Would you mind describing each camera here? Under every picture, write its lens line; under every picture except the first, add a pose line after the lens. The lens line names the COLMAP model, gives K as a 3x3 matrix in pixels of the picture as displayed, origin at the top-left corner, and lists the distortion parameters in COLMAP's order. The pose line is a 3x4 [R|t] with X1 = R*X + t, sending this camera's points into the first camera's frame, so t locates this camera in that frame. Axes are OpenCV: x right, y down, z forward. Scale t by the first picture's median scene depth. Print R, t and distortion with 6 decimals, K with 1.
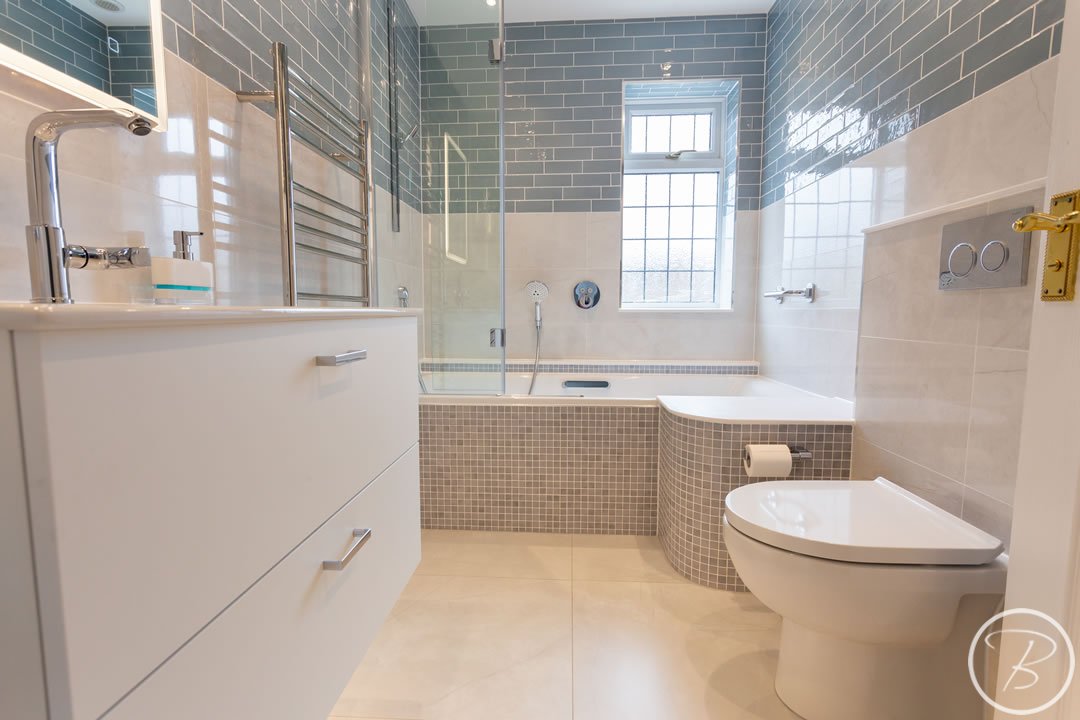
lens RADIAL K [[515.2, 0, 534.6], [0, 515.2, 359.5], [0, 0, 1]] dist [-0.008884, 0.006797]
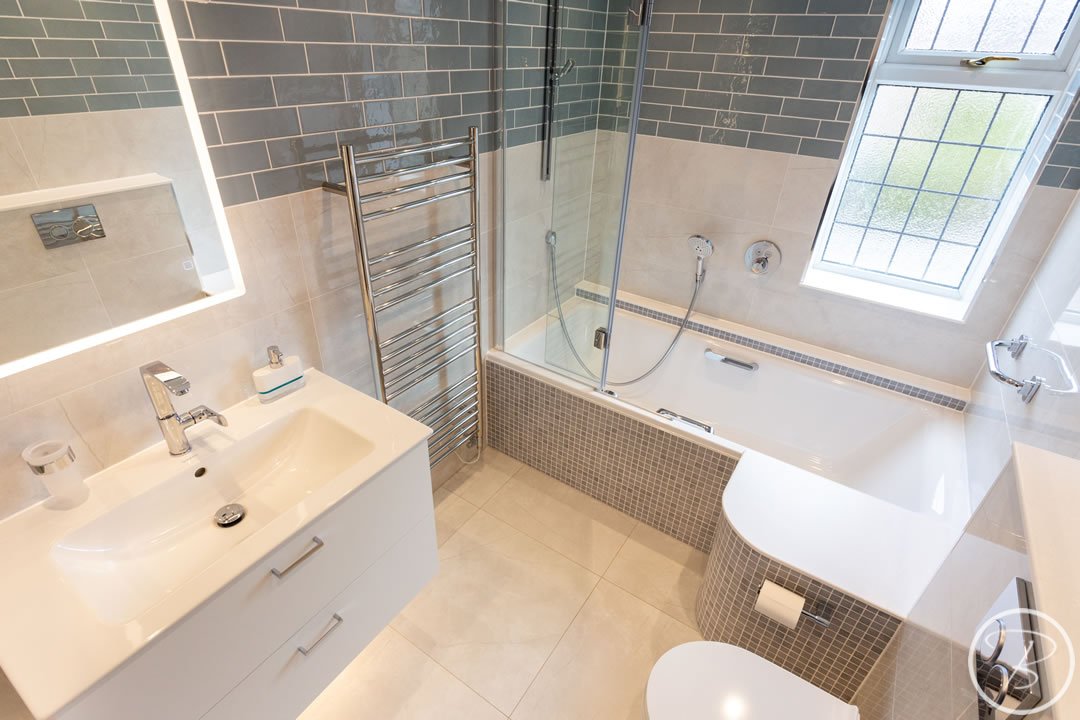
lens RADIAL K [[532.7, 0, 535.8], [0, 532.7, 357.3], [0, 0, 1]] dist [-0.001297, 0.005804]
pose [[0.866109, 0.282144, -0.412613, 0.252890], [-0.081447, 0.894093, 0.440414, -0.455773], [0.493175, -0.347841, 0.797362, 0.110130]]
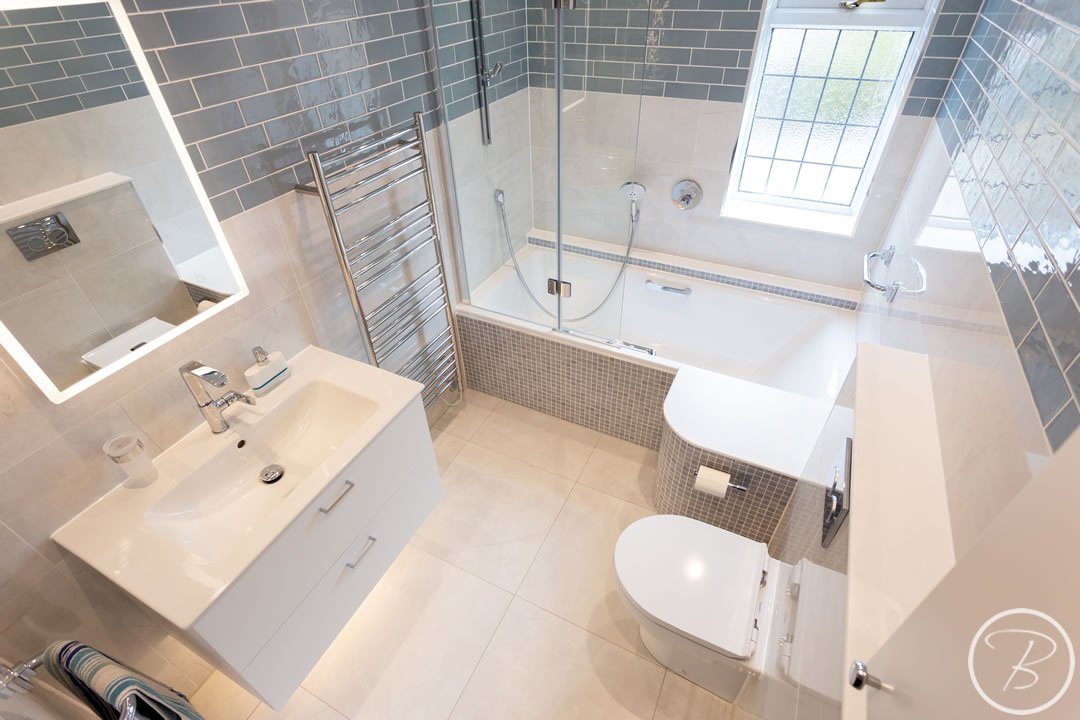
lens RADIAL K [[515.2, 0, 535.5], [0, 515.2, 359.4], [0, 0, 1]] dist [-0.008884, 0.006797]
pose [[0.920566, 0.221995, -0.321366, 0.295857], [-0.006768, 0.831721, 0.555152, -0.545928], [0.390528, -0.508879, 0.767157, 0.024962]]
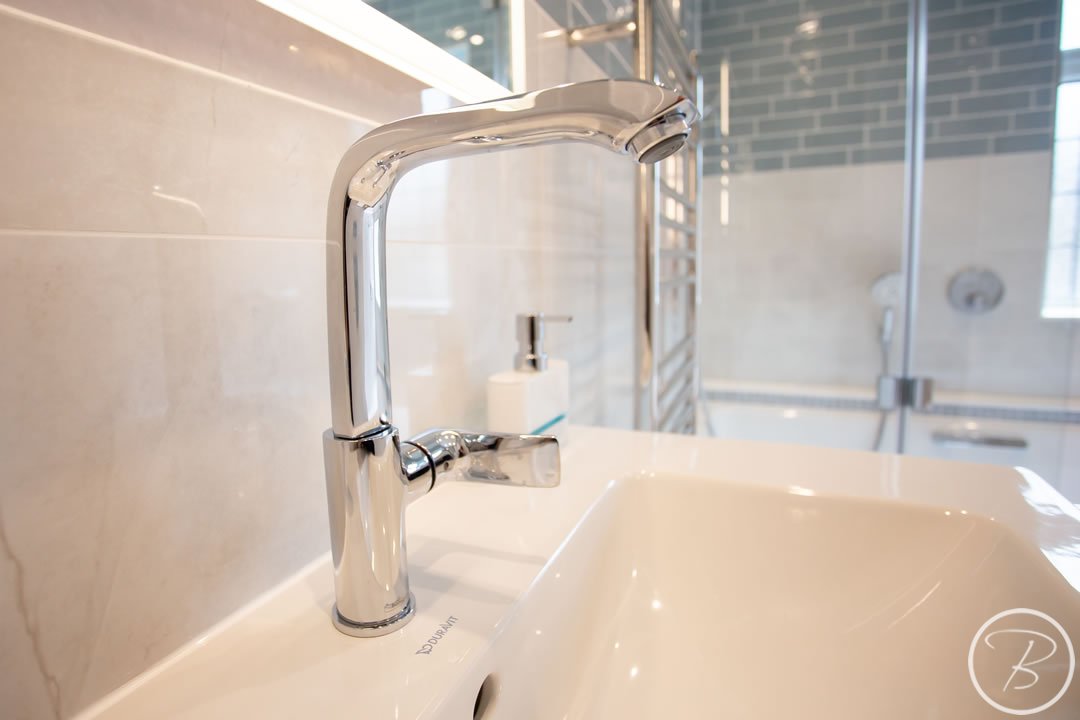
lens RADIAL K [[573.9, 0, 516.8], [0, 573.9, 333.0], [0, 0, 1]] dist [-0.002185, -0.000877]
pose [[0.941832, 0.009423, -0.335951, -0.255813], [-0.003353, 0.999821, 0.018645, -0.121703], [0.336067, -0.016434, 0.941695, 0.235290]]
